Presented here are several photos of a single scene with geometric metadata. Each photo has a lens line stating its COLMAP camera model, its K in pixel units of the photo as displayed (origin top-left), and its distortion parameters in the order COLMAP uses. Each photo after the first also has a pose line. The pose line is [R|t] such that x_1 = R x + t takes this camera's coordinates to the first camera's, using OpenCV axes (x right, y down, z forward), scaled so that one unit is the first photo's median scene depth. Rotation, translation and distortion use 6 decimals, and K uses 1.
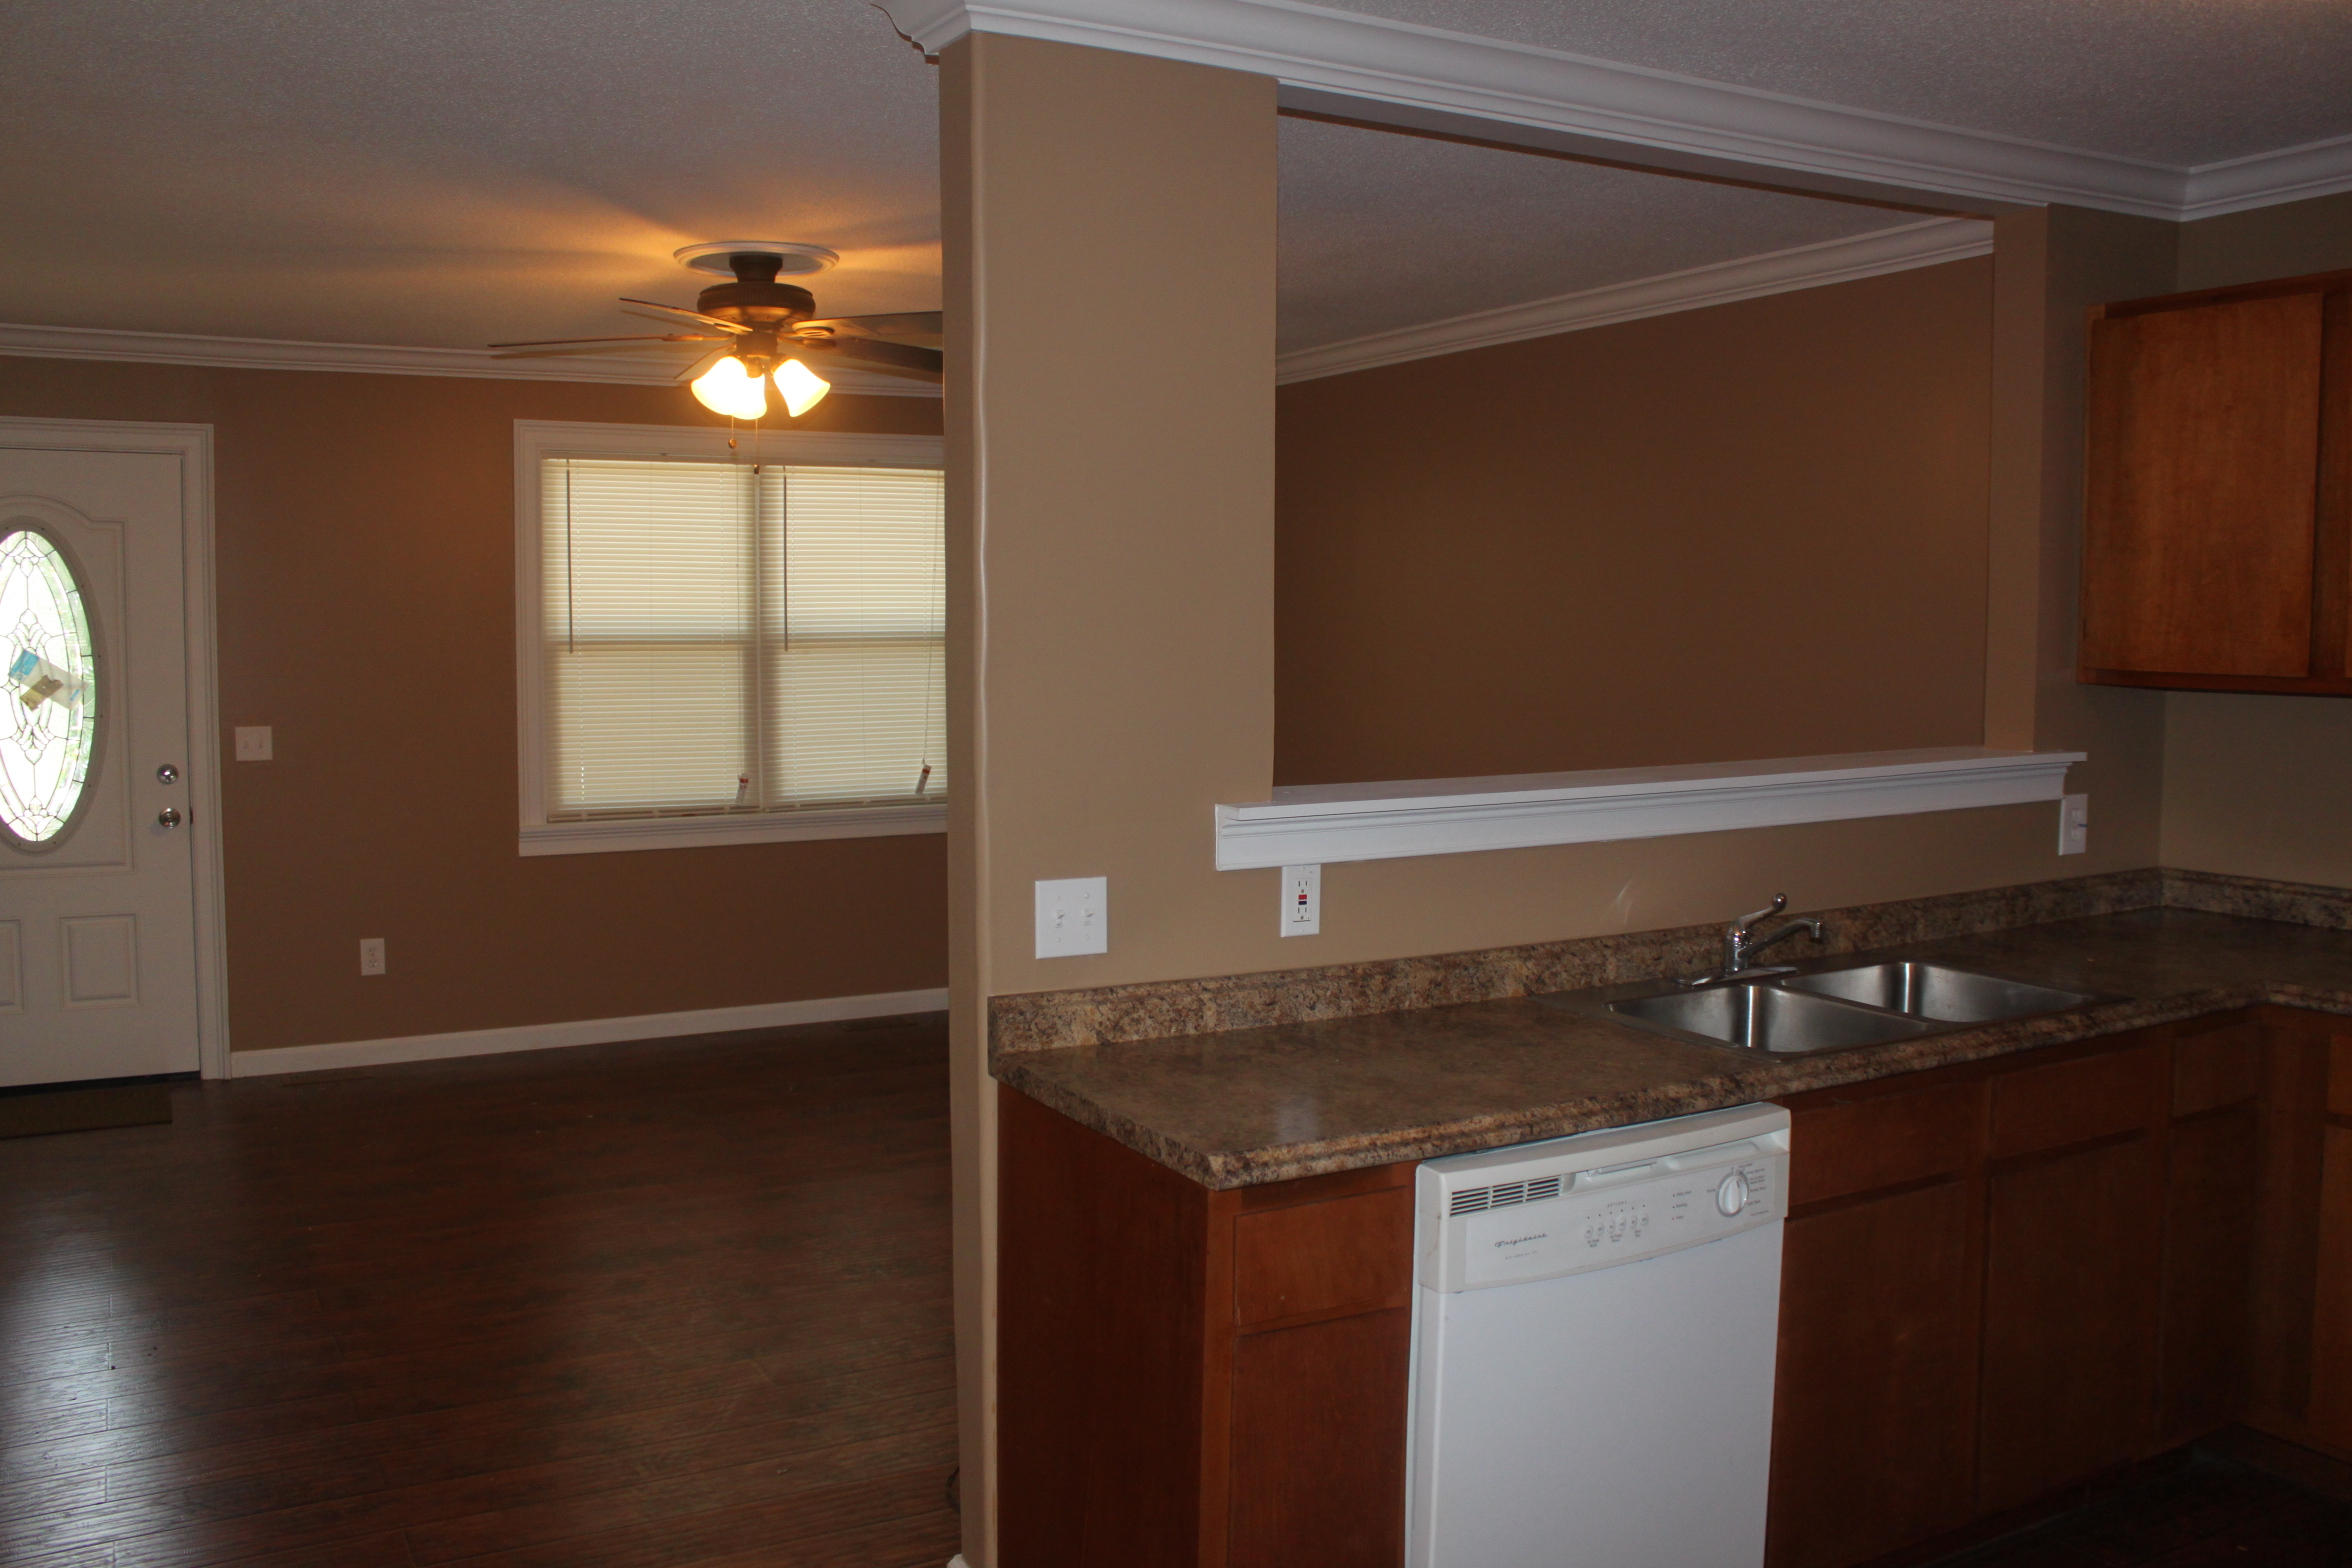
lens RADIAL K [[1978.2, 0, 1142.0], [0, 1978.2, 778.3], [0, 0, 1]] dist [-0.172055, 0.161098]
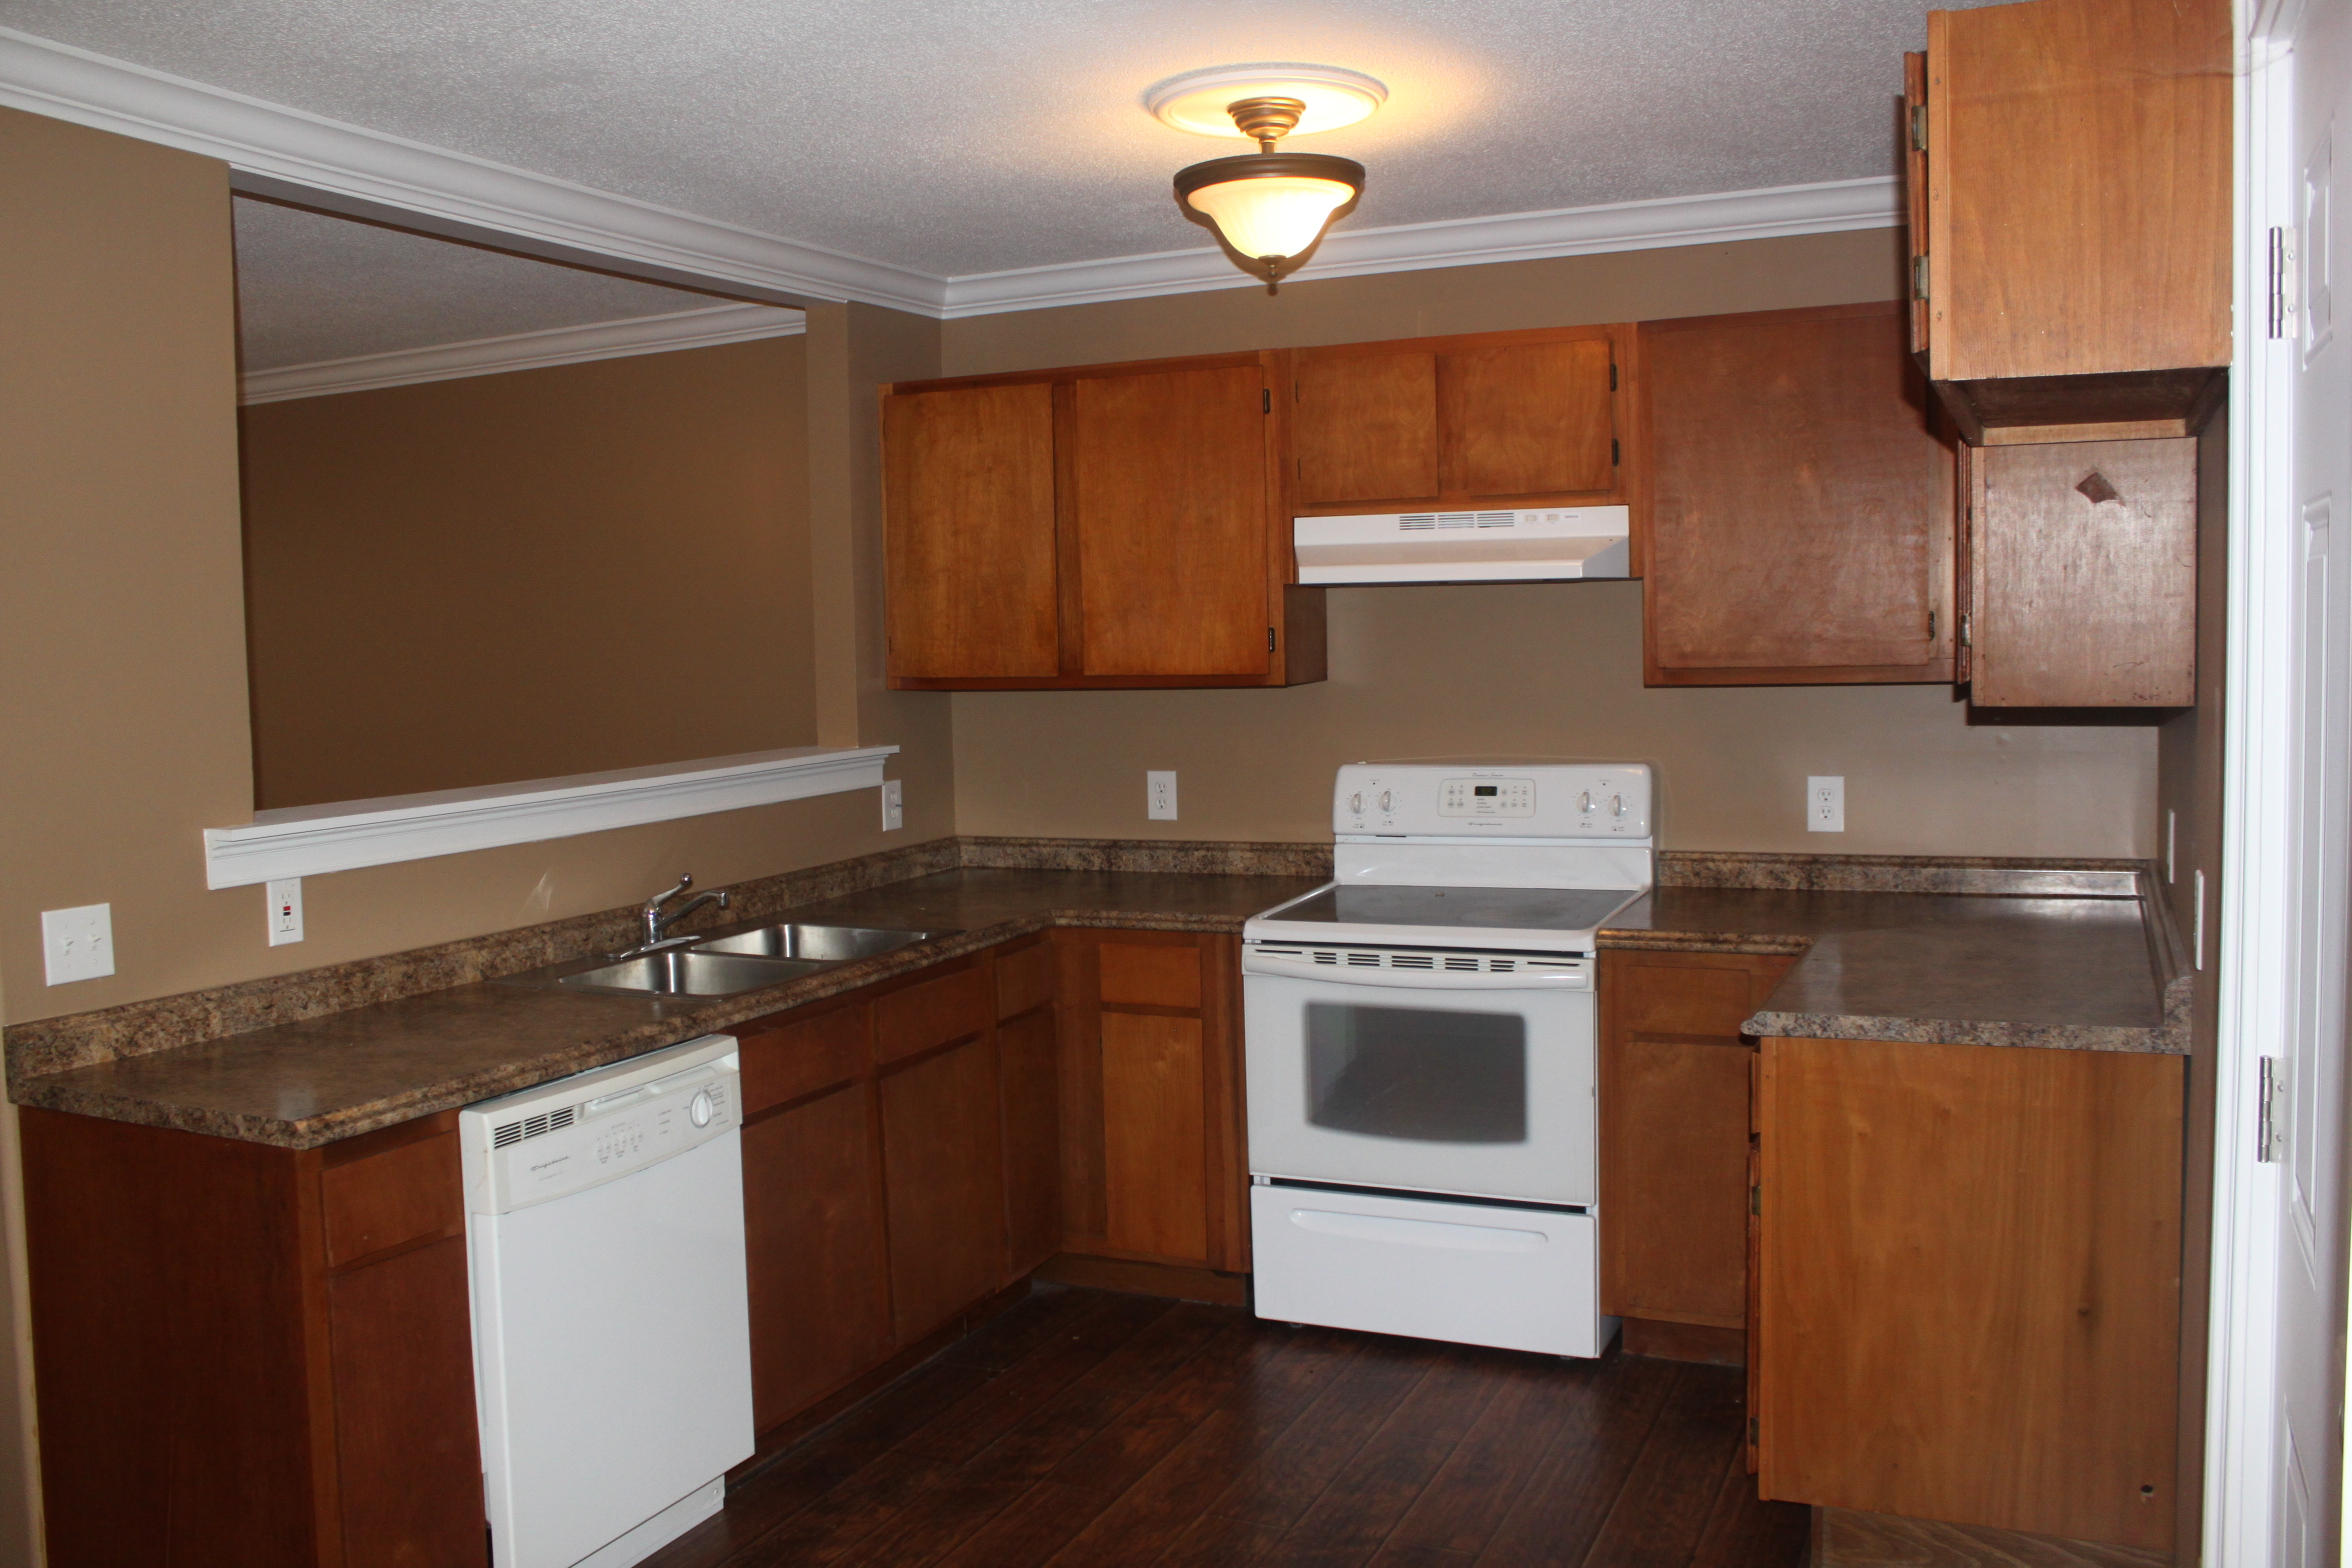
lens RADIAL K [[1978.2, 0, 1142.0], [0, 1978.2, 778.3], [0, 0, 1]] dist [-0.172055, 0.161098]
pose [[0.810300, -0.060179, 0.582916, -0.152842], [0.071394, 0.997441, 0.003730, 0.017724], [-0.581649, 0.038594, 0.812524, -0.151930]]
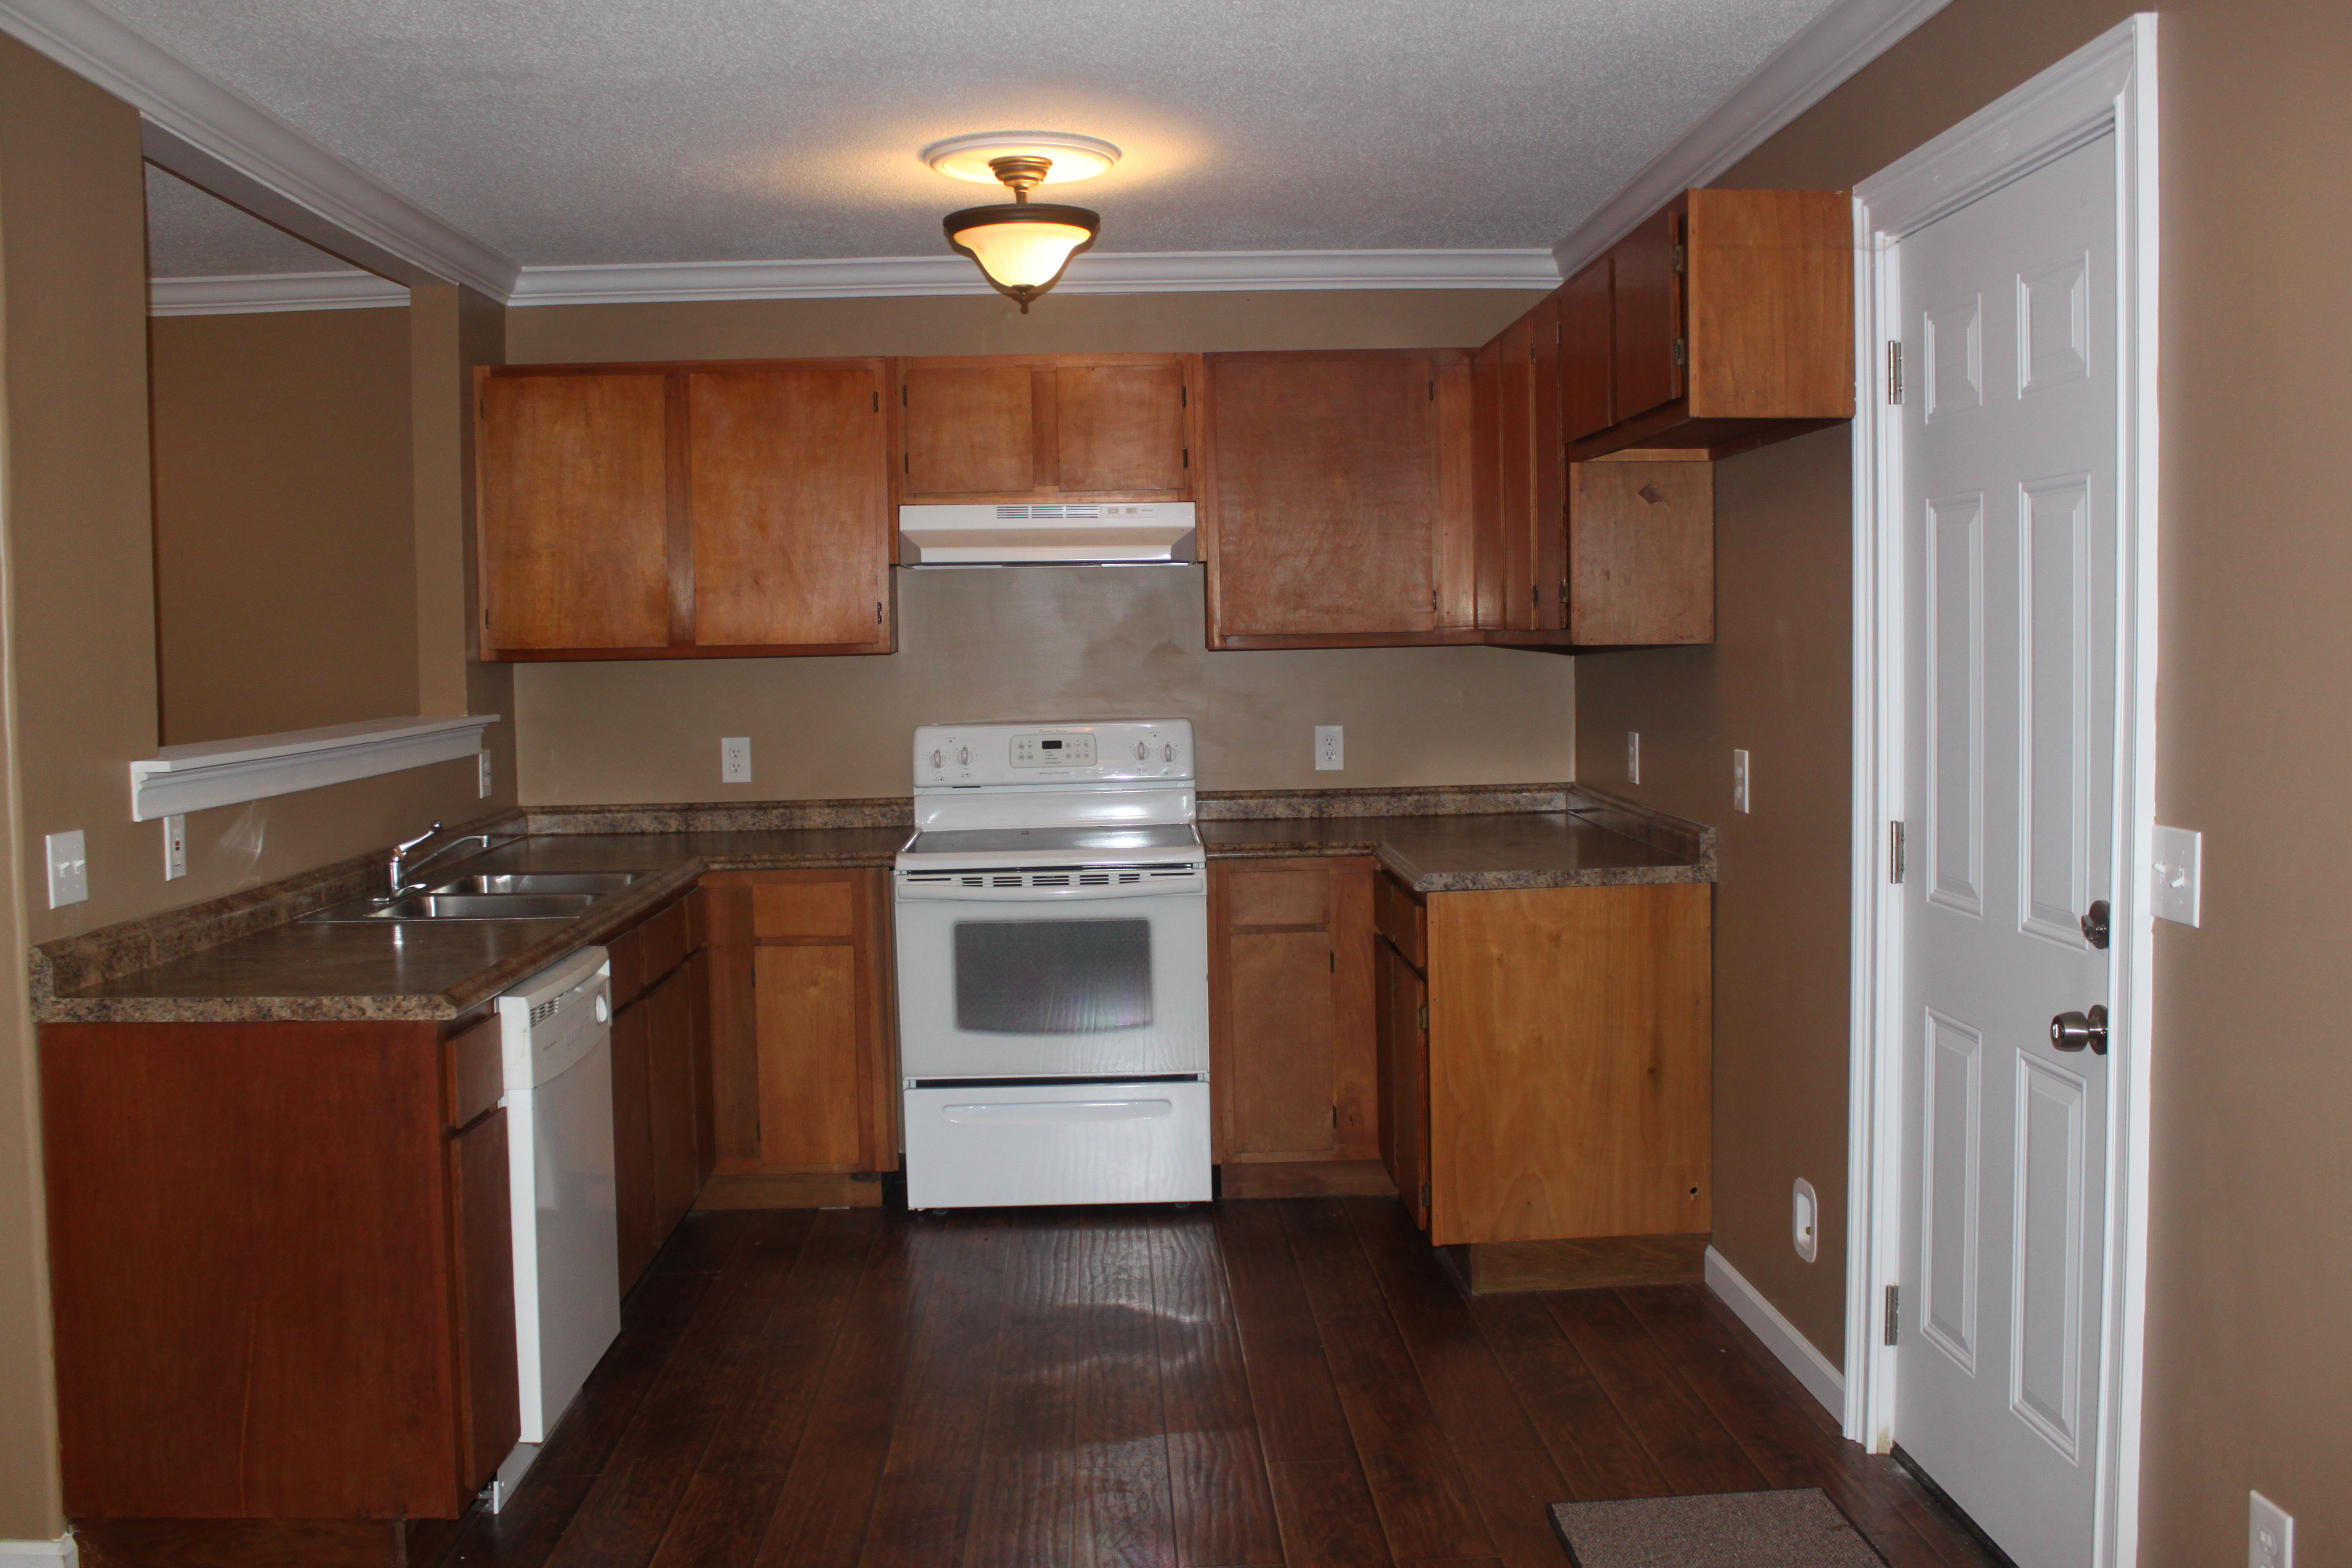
lens RADIAL K [[2157.6, 0, 1129.6], [0, 2157.6, 780.7], [0, 0, 1]] dist [-0.133339, 0.151416]
pose [[0.465099, -0.061396, 0.883127, -0.727192], [0.090955, 0.995627, 0.021316, 0.048658], [-0.880574, 0.070411, 0.468649, -0.044013]]
